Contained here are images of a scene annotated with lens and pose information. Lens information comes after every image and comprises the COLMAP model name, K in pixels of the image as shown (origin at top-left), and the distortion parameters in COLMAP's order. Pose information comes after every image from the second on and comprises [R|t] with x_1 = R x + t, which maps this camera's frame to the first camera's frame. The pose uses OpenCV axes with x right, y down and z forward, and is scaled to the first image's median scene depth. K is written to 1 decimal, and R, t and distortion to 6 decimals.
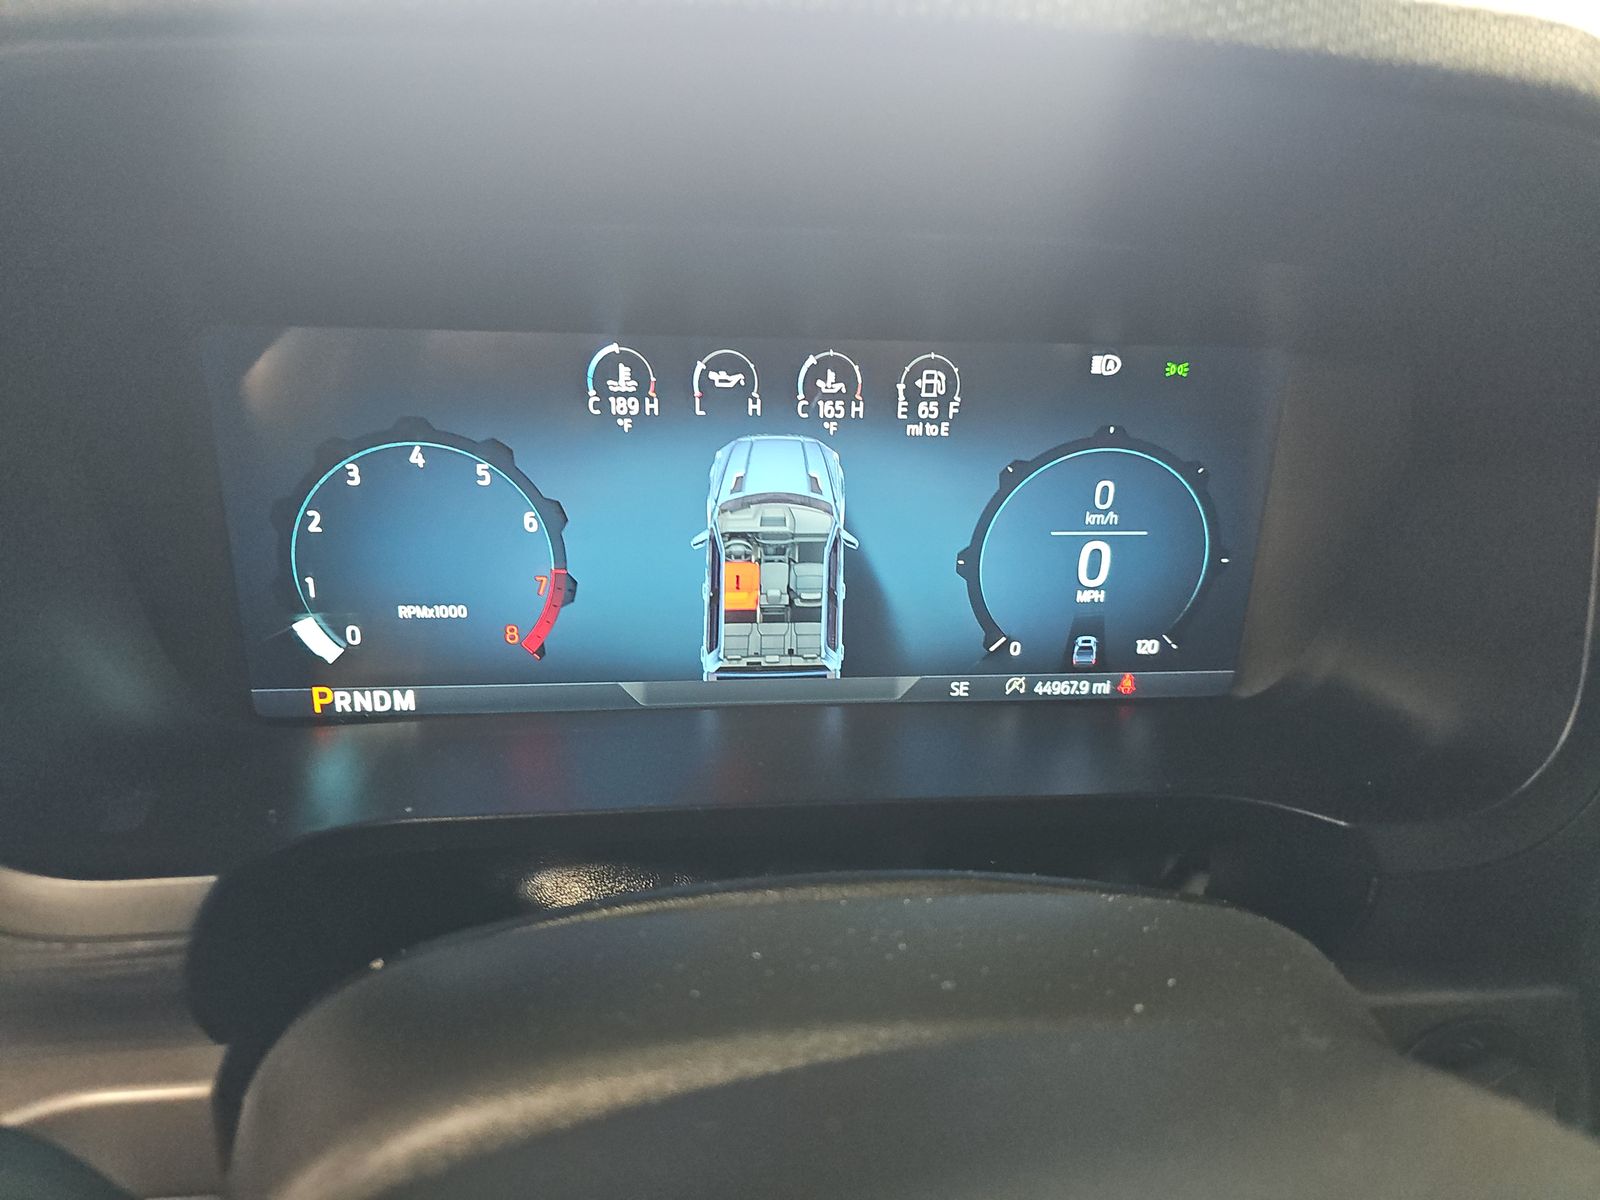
lens RADIAL K [[1022.4, 0, 800.0], [0, 1022.4, 600.0], [0, 0, 1]] dist [0.026760, -0.014067]
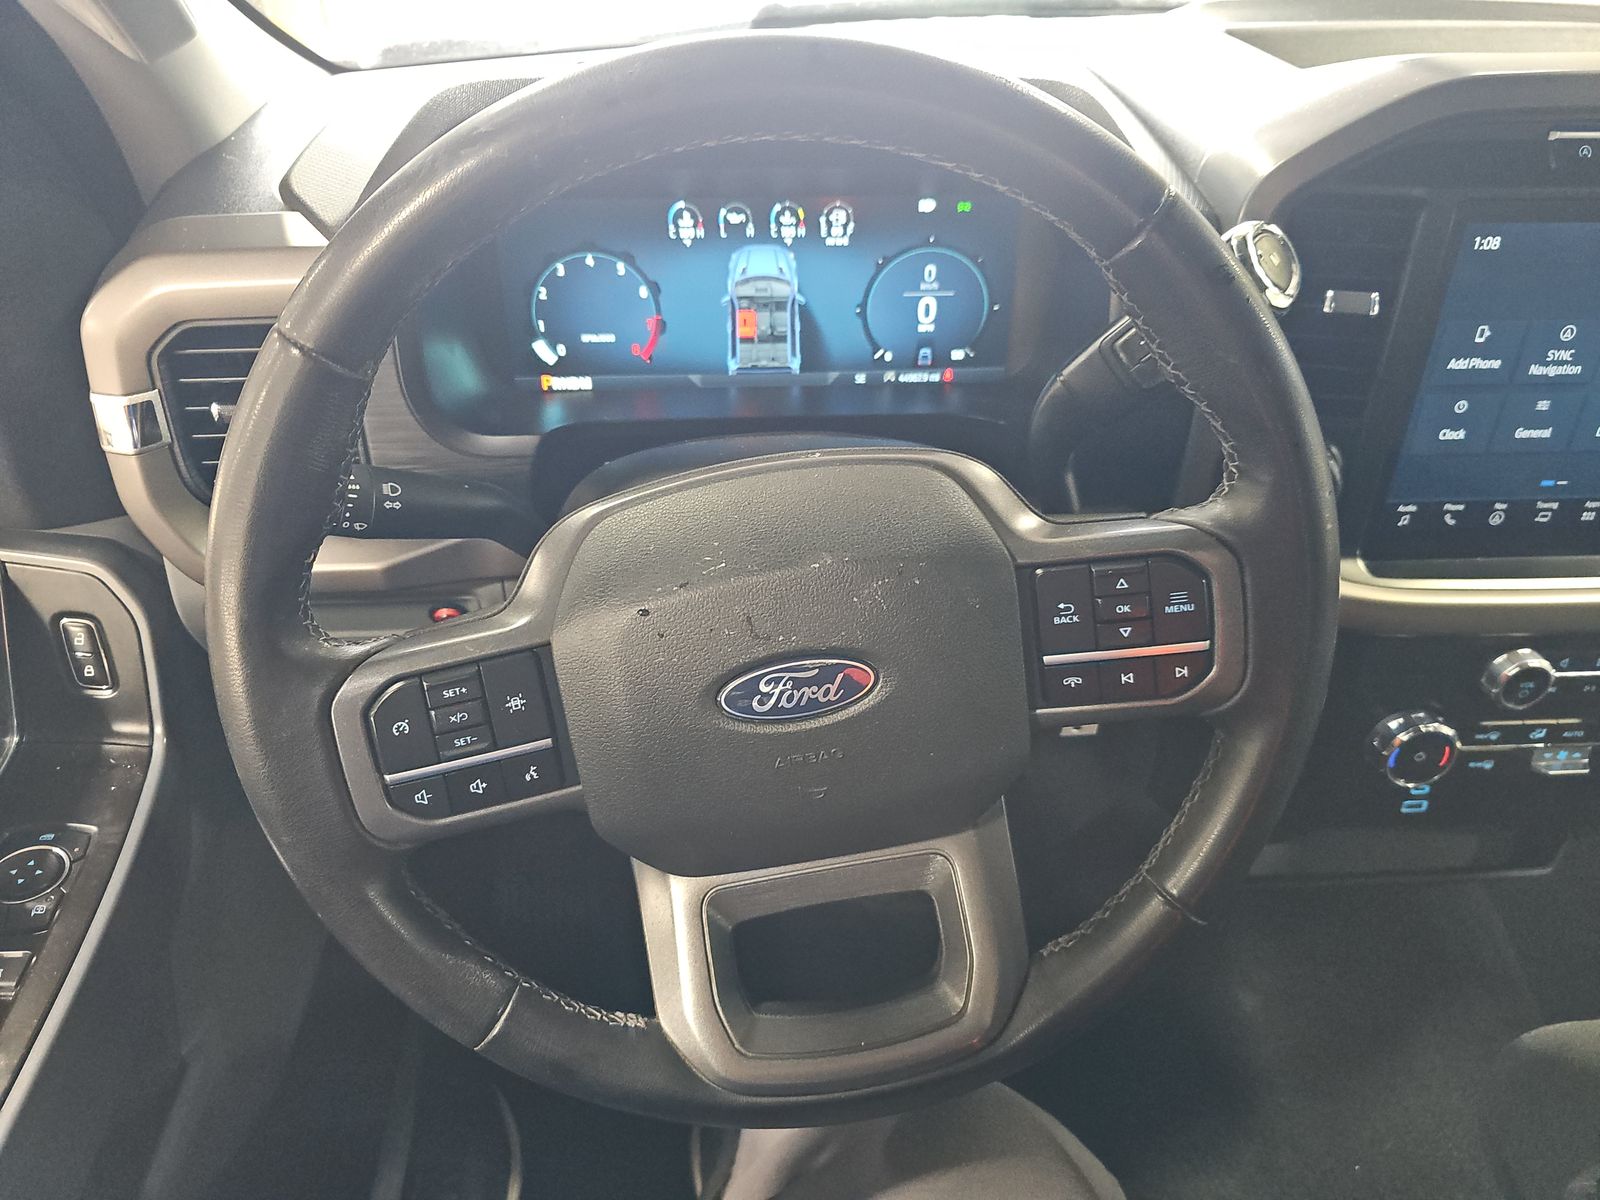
lens RADIAL K [[1022.4, 0, 800.0], [0, 1022.4, 600.0], [0, 0, 1]] dist [0.026760, -0.014067]
pose [[0.999443, -0.005109, -0.032988, 0.112814], [0.012199, 0.975771, 0.218452, 0.078323], [0.031073, -0.218733, 0.975290, -1.098082]]
